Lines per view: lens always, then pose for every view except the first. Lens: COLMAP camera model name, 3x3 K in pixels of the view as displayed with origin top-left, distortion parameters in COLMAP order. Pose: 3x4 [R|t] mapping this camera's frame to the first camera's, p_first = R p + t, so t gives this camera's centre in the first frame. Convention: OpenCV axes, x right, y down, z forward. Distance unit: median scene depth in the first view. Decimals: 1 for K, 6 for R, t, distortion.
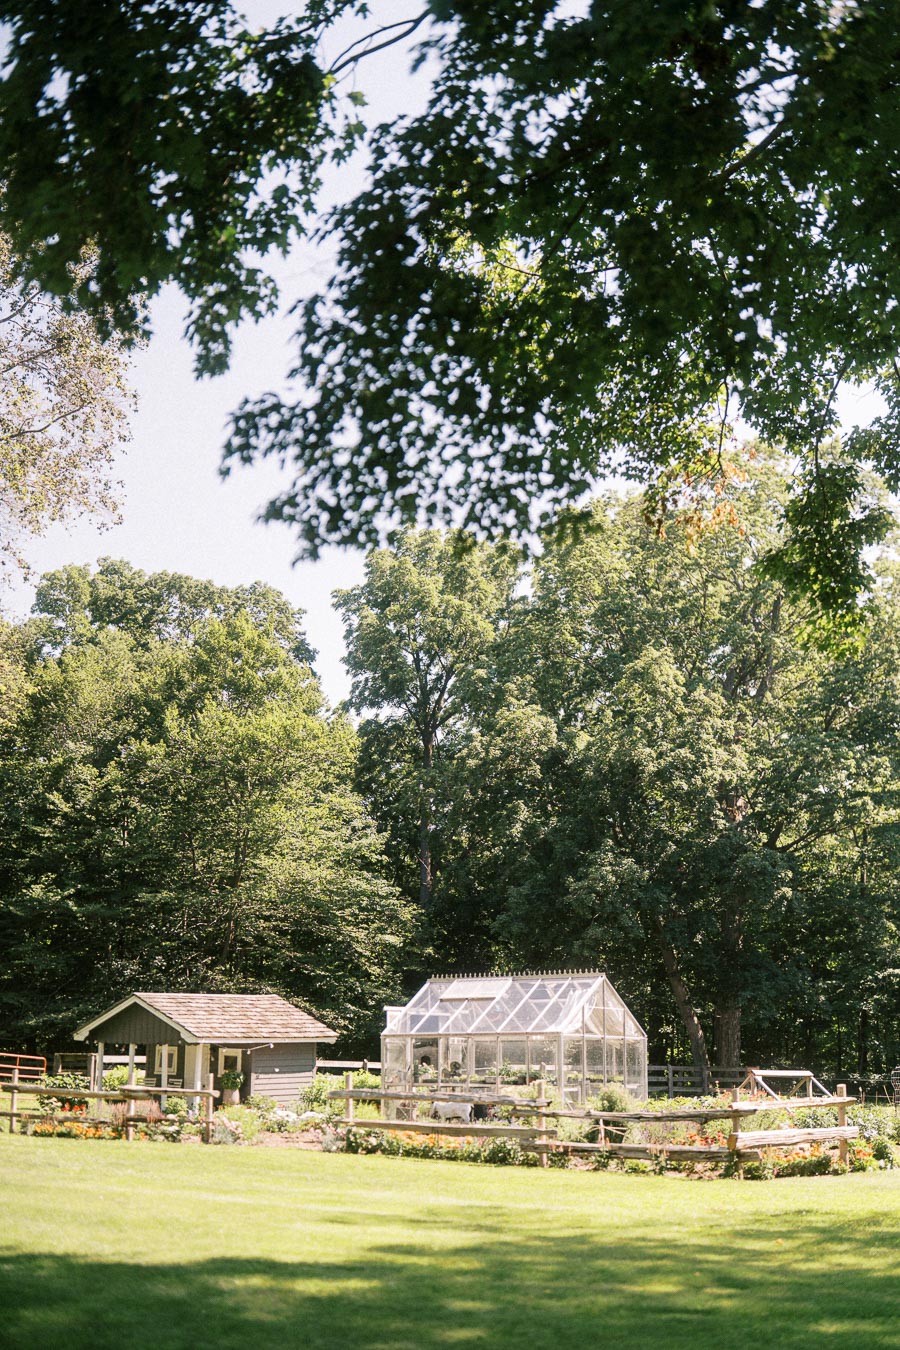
lens RADIAL K [[1841.5, 0, 446.3], [0, 1841.5, 677.5], [0, 0, 1]] dist [-0.004168, 0.000000]
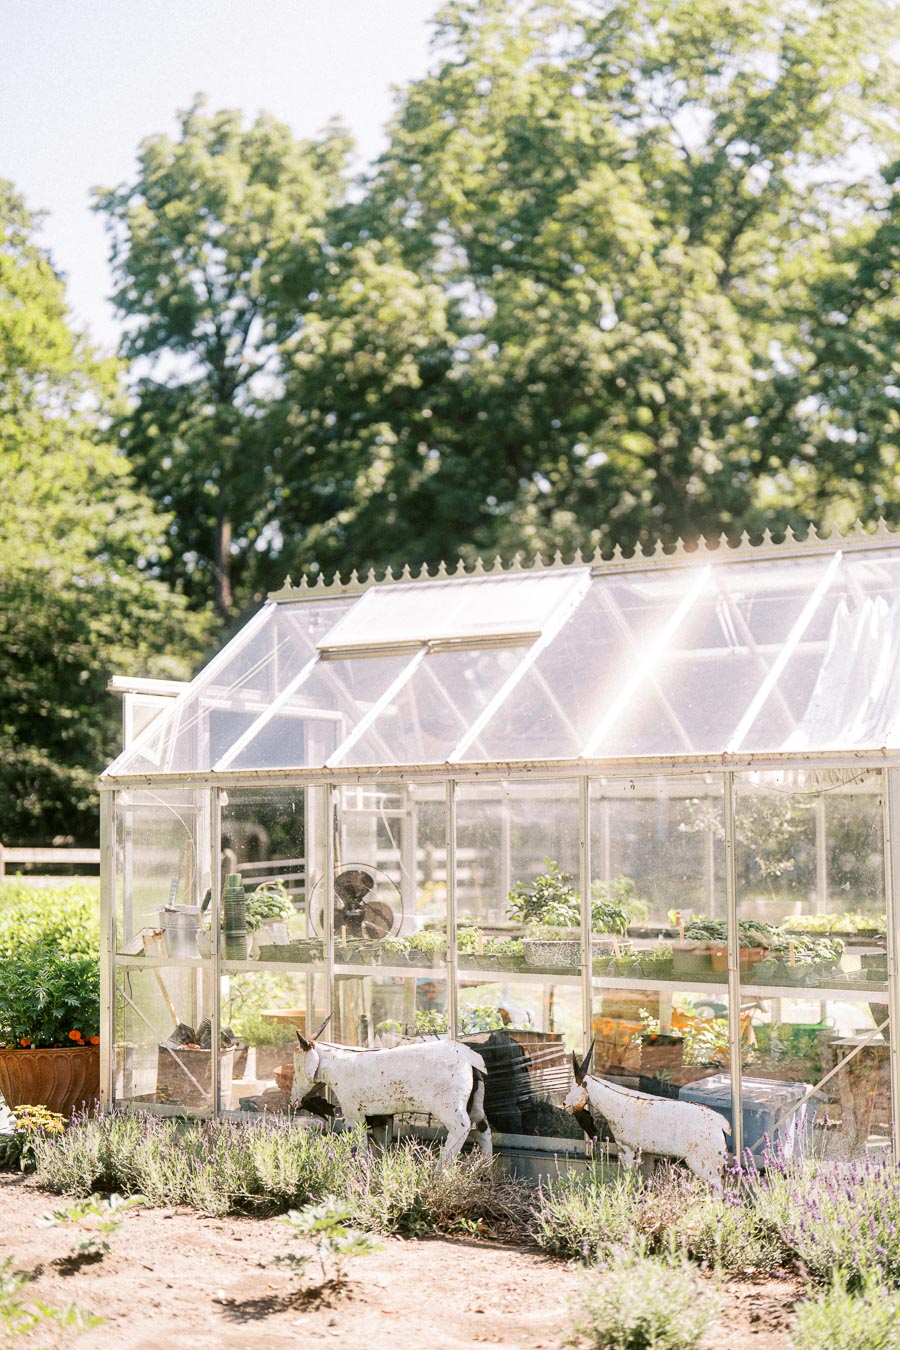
lens RADIAL K [[1841.5, 0, 450.1], [0, 1841.5, 671.7], [0, 0, 1]] dist [-0.004168, 0.000000]
pose [[0.993301, 0.000800, 0.115556, -0.007300], [-0.014335, 0.993105, 0.116348, 0.067533], [-0.114666, -0.117225, 0.986463, 0.336522]]
